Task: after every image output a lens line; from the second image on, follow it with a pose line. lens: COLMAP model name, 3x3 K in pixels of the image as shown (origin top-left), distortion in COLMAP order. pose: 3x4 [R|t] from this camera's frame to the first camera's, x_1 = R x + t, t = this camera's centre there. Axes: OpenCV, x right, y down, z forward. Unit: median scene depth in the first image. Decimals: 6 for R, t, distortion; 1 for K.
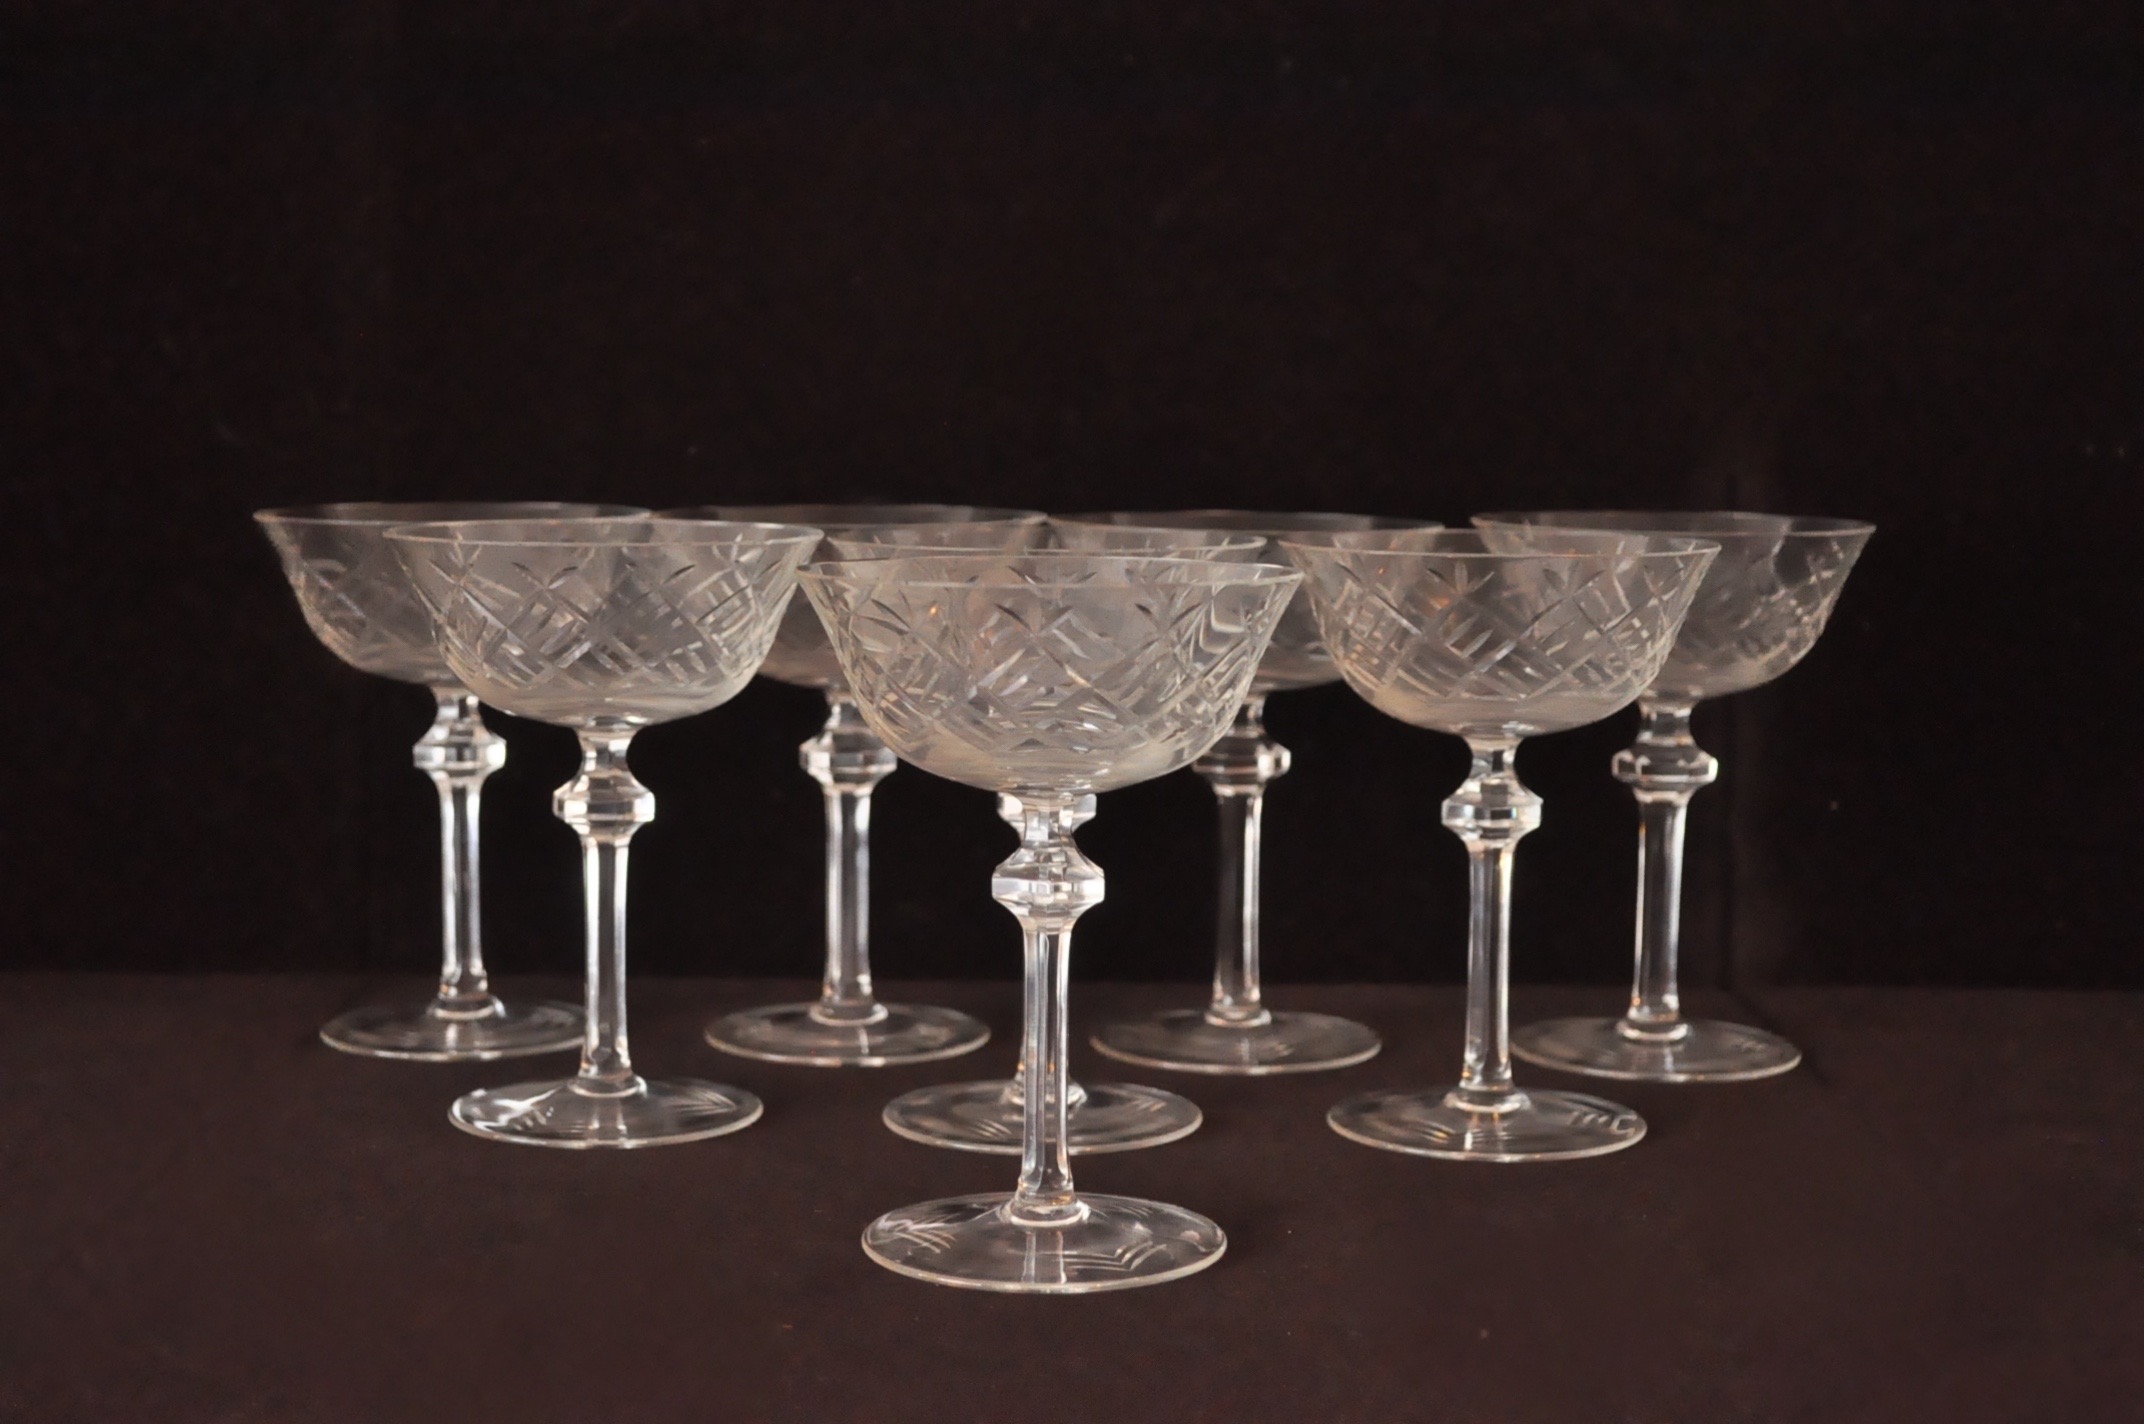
lens RADIAL K [[3619.8, 0, 1072.0], [0, 3619.8, 712.0], [0, 0, 1]] dist [-0.009460, 0.020138]
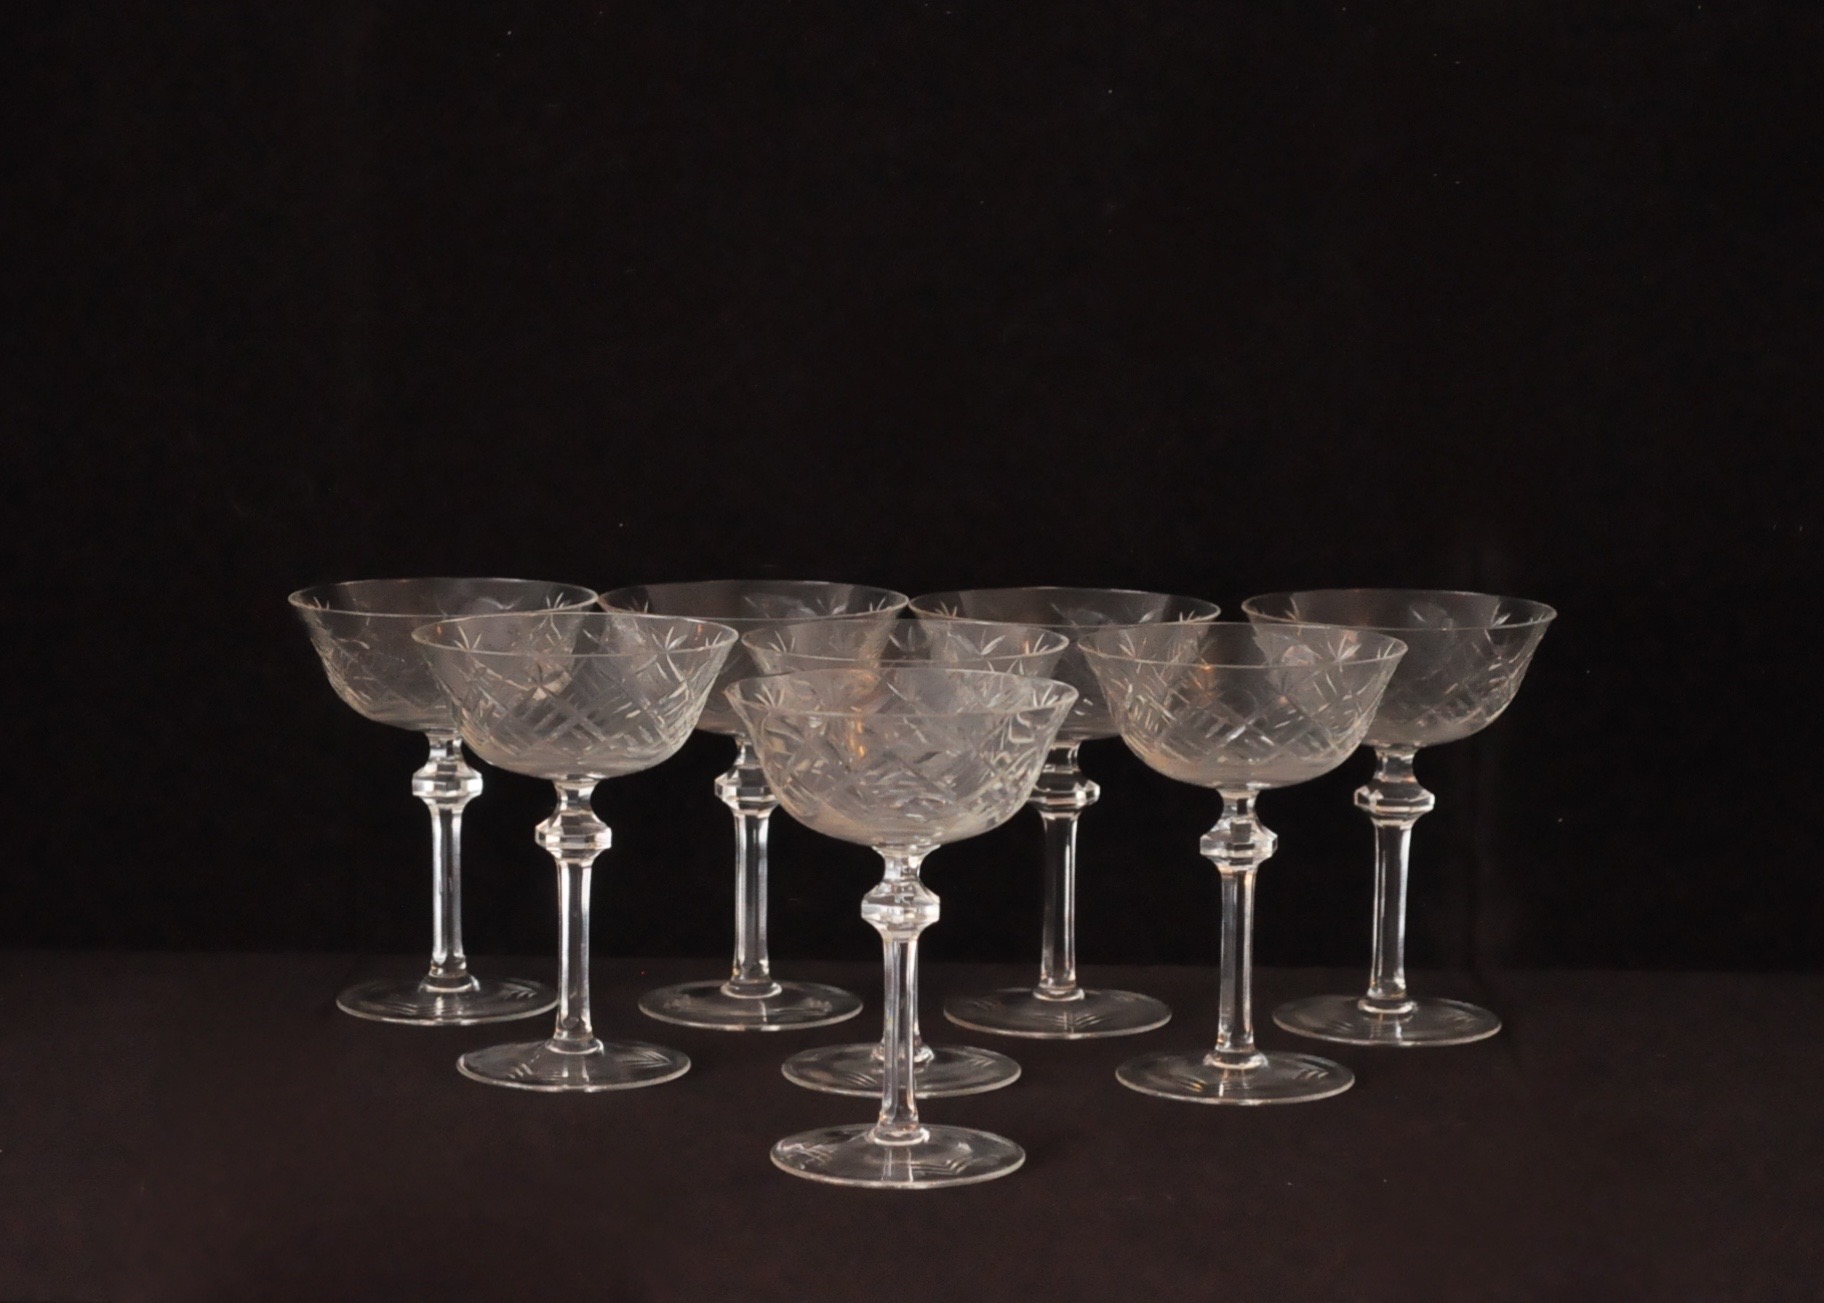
lens RADIAL K [[4580.6, 0, 913.0], [0, 4580.6, 724.4], [0, 0, 1]] dist [0.050333, -0.020883]
pose [[0.999872, 0.003703, -0.015551, 0.021853], [-0.003189, 0.999452, 0.032936, -0.070741], [0.015664, -0.032882, 0.999336, -0.678079]]
